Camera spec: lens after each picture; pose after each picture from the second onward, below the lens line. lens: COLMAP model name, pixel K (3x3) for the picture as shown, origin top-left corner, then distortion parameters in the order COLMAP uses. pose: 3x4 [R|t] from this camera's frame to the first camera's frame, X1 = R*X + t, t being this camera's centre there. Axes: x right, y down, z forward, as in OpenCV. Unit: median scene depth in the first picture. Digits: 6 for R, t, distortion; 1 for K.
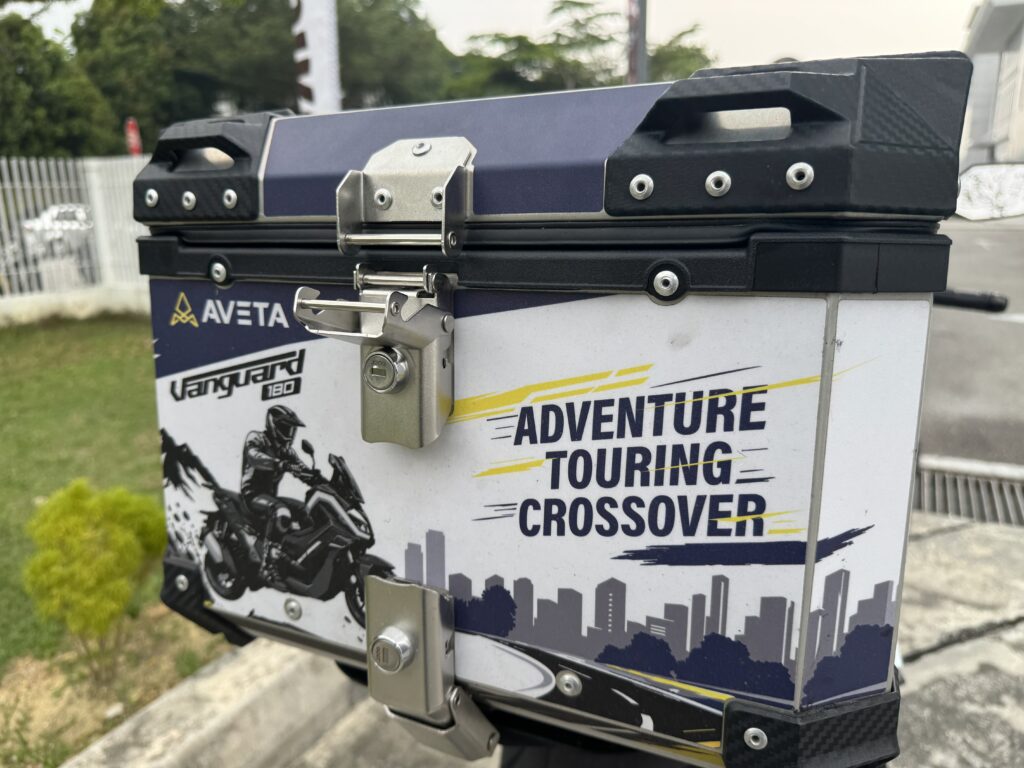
lens RADIAL K [[733.9, 0, 501.8], [0, 733.9, 378.9], [0, 0, 1]] dist [0.022453, -0.027182]
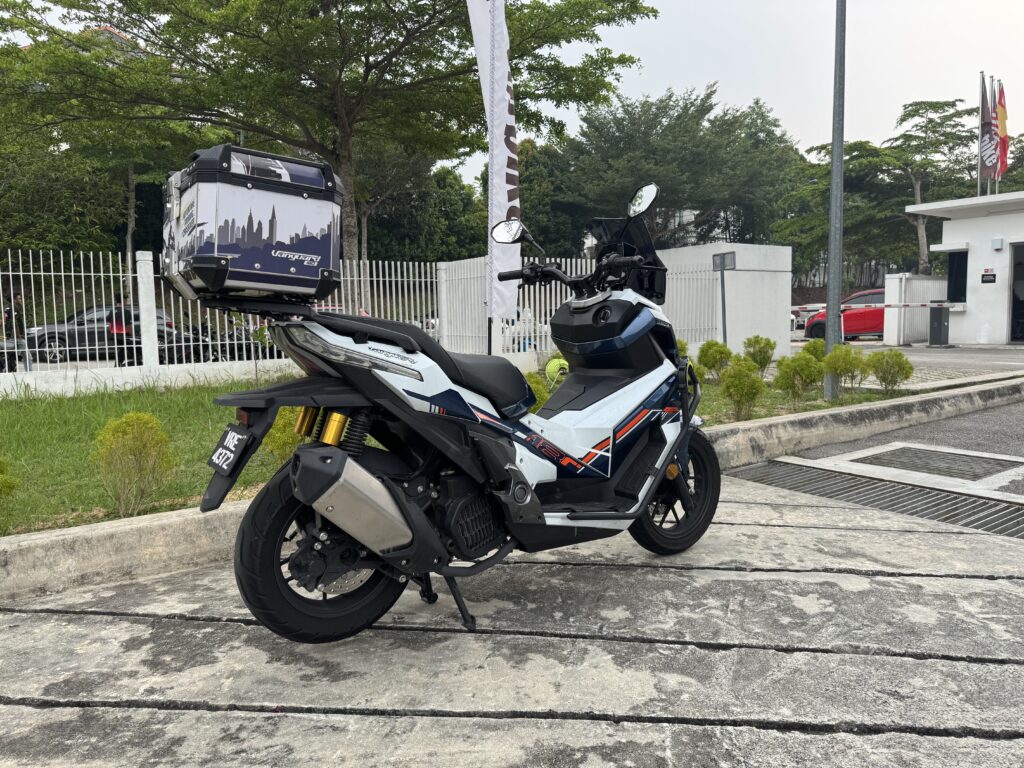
lens RADIAL K [[733.9, 0, 521.5], [0, 733.9, 382.6], [0, 0, 1]] dist [0.022453, -0.027182]
pose [[0.884212, 0.041952, -0.465198, 0.102129], [-0.110333, 0.986533, -0.120746, 0.035348], [0.453867, 0.158091, 0.876933, -0.049878]]
